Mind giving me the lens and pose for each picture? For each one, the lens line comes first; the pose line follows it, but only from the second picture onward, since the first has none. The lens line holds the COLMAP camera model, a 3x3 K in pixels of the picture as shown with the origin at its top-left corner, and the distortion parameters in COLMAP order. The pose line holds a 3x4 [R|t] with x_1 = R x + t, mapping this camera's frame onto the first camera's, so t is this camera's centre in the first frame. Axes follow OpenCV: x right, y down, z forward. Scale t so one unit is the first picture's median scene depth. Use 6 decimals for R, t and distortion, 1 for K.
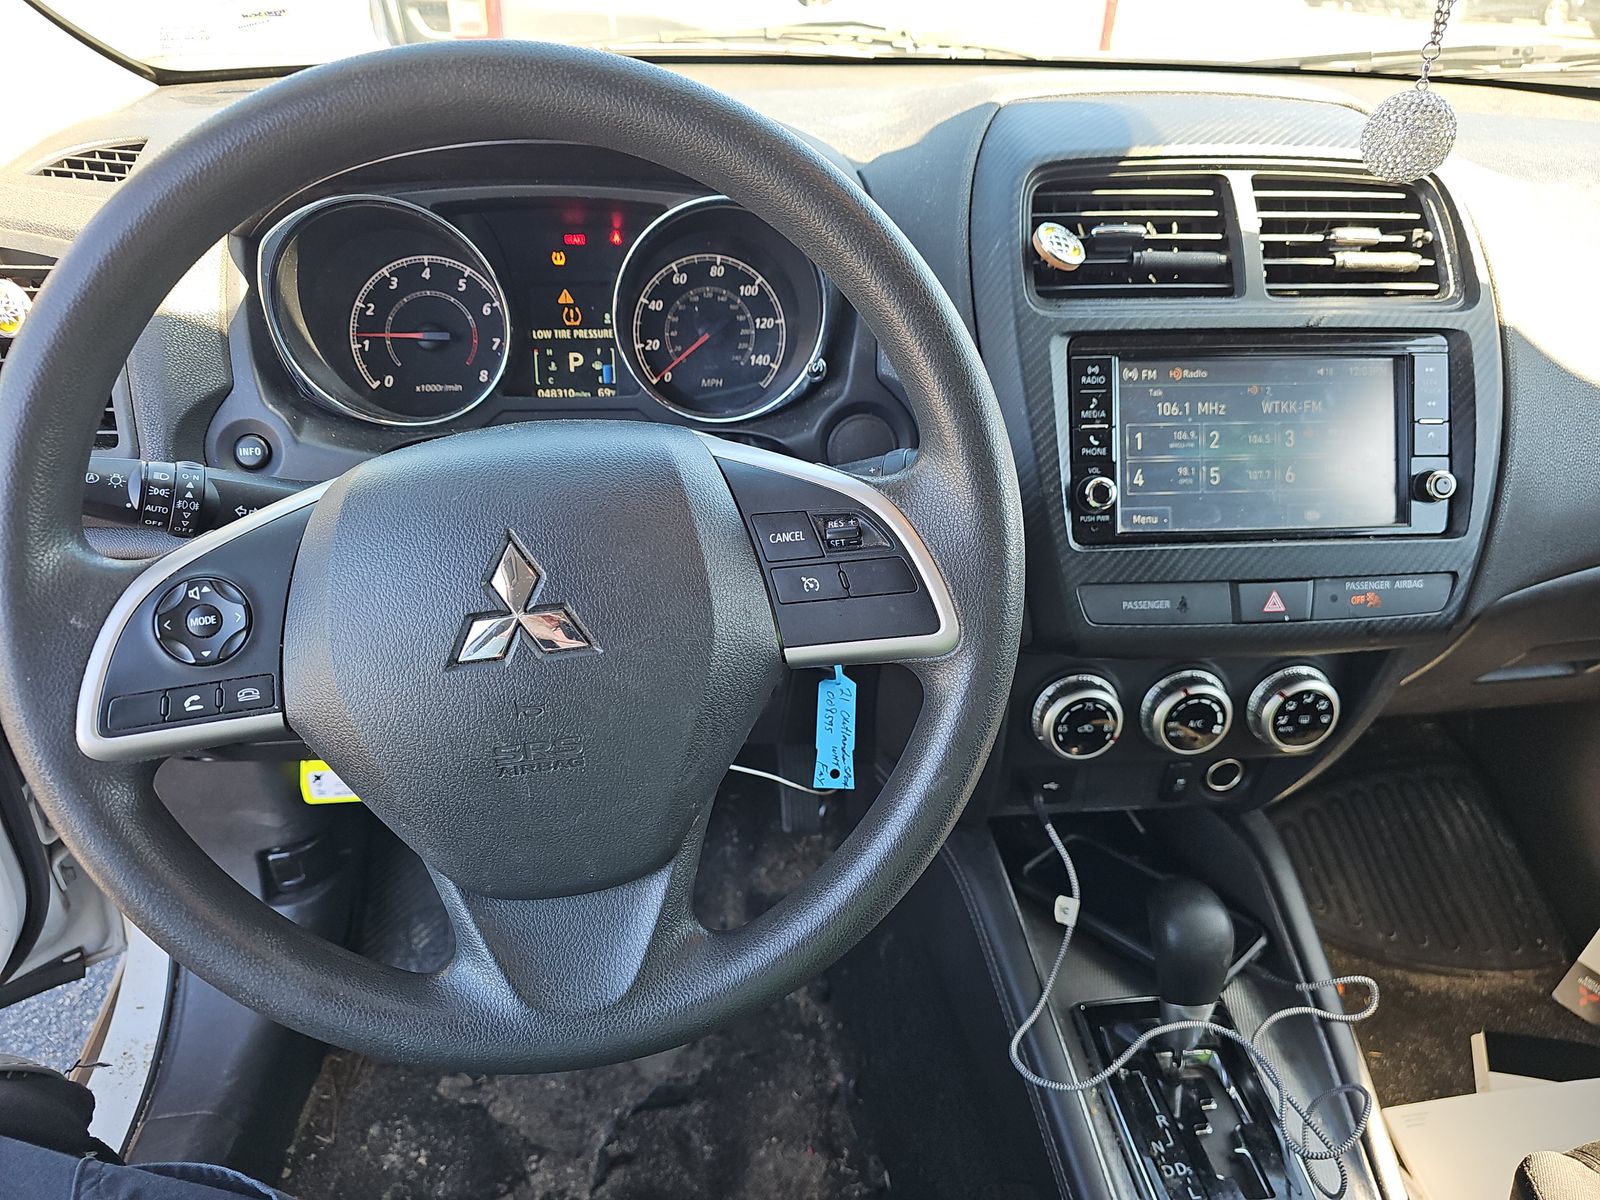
lens RADIAL K [[1066.5, 0, 793.9], [0, 1066.5, 601.1], [0, 0, 1]] dist [0.042420, -0.042906]
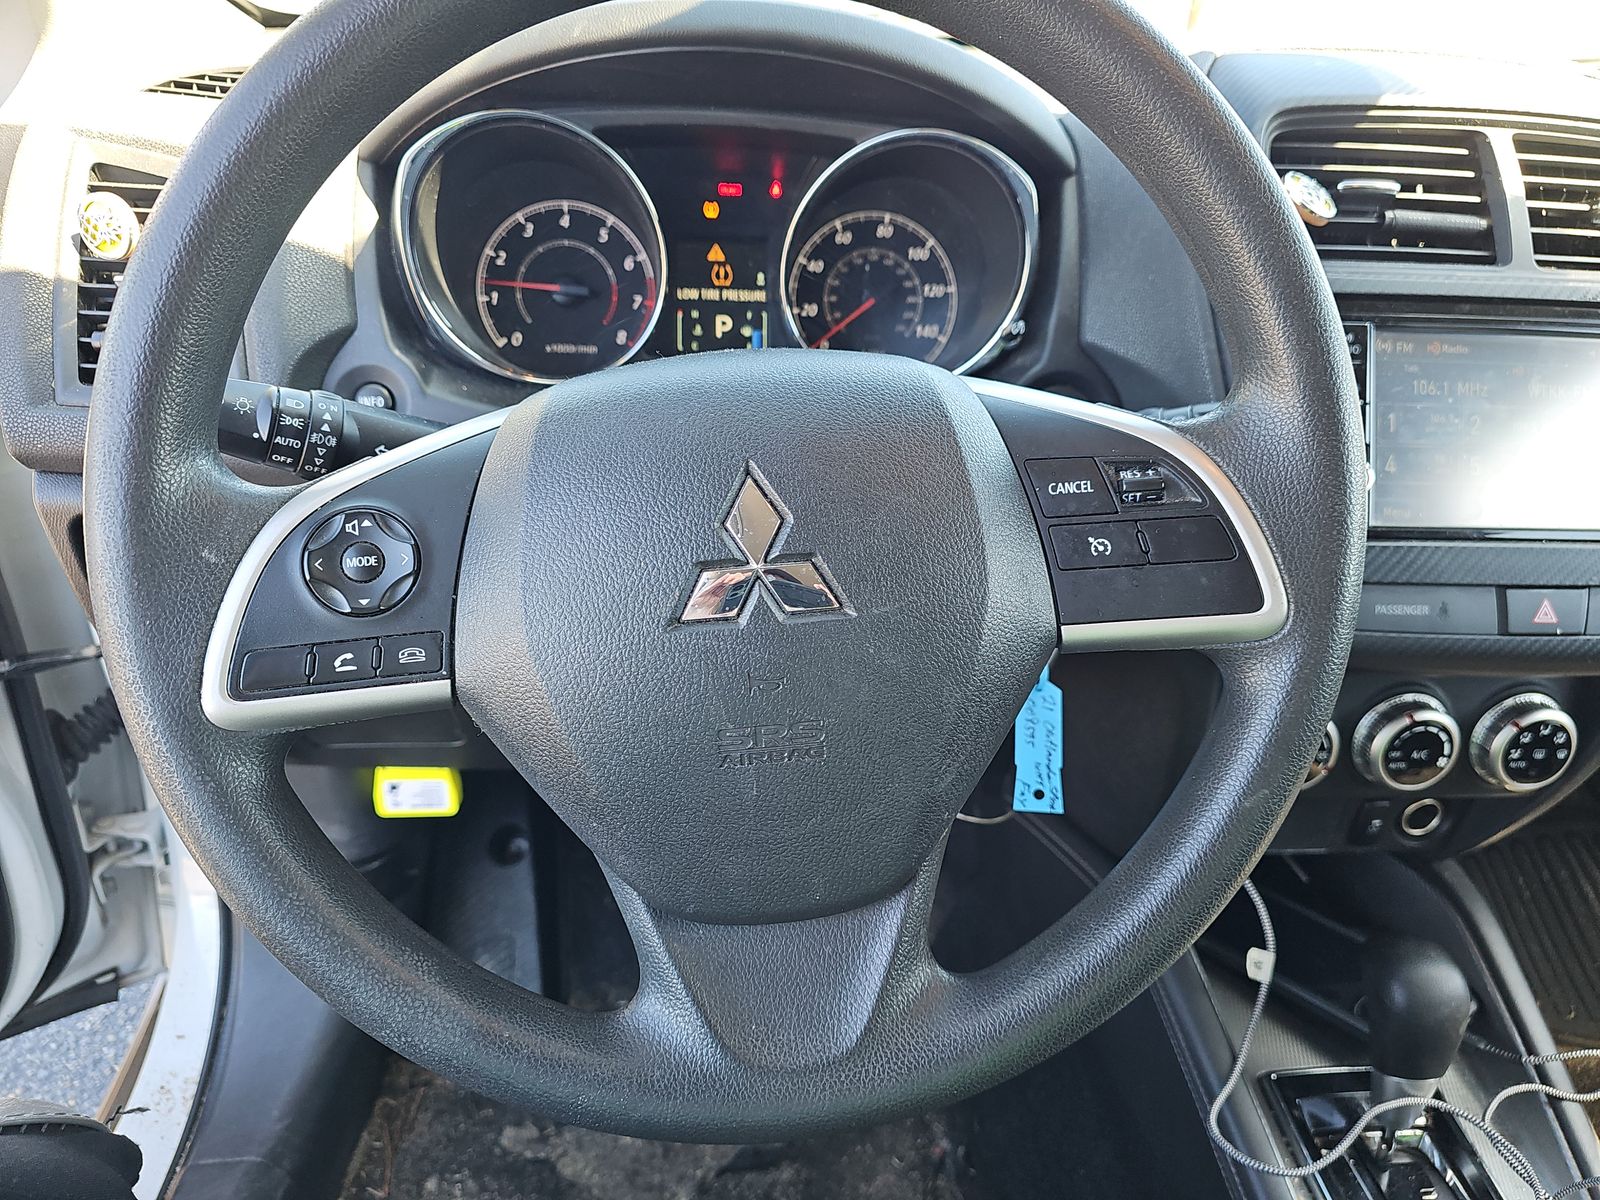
lens RADIAL K [[1060.9, 0, 802.4], [0, 1060.9, 607.0], [0, 0, 1]] dist [0.032283, -0.040734]
pose [[0.999391, 0.034884, 0.000417, -0.134052], [-0.034844, 0.998686, -0.037591, 0.043892], [-0.001728, 0.037554, 0.999293, 0.123169]]
